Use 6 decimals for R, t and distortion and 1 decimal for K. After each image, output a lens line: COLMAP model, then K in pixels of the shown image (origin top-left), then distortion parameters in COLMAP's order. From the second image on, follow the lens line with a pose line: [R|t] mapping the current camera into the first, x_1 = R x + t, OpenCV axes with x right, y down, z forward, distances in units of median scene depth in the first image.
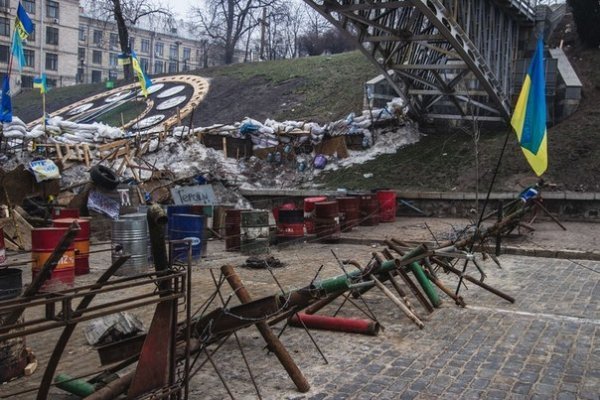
lens RADIAL K [[624.6, 0, 302.0], [0, 624.6, 199.0], [0, 0, 1]] dist [-0.012008, 0.000000]
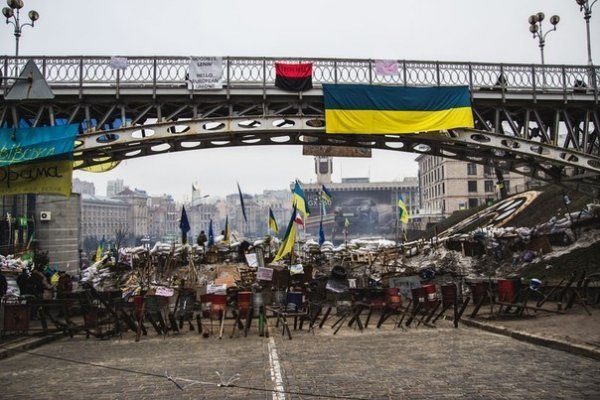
lens RADIAL K [[464.7, 0, 302.0], [0, 464.7, 197.3], [0, 0, 1]] dist [-0.089777, 0.041024]
pose [[0.610766, -0.131769, -0.780770, 0.500572], [-0.014902, 0.983968, -0.177719, -0.005777], [0.791671, 0.120179, 0.599010, 0.040340]]
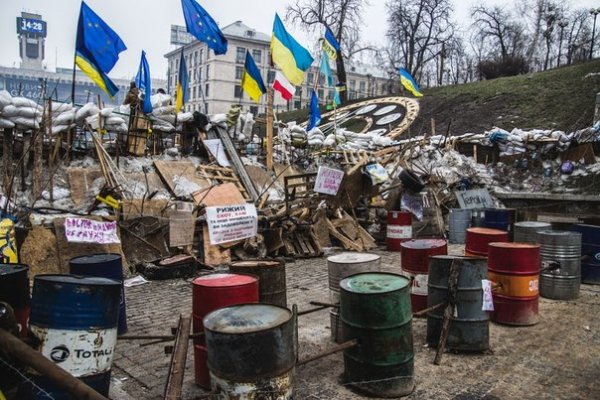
lens RADIAL K [[464.7, 0, 297.2], [0, 464.7, 201.8], [0, 0, 1]] dist [-0.089777, 0.041024]
pose [[0.958822, 0.021226, -0.283214, -0.193151], [-0.017563, 0.999726, 0.015467, -0.005301], [0.283465, -0.009856, 0.958932, 0.131196]]
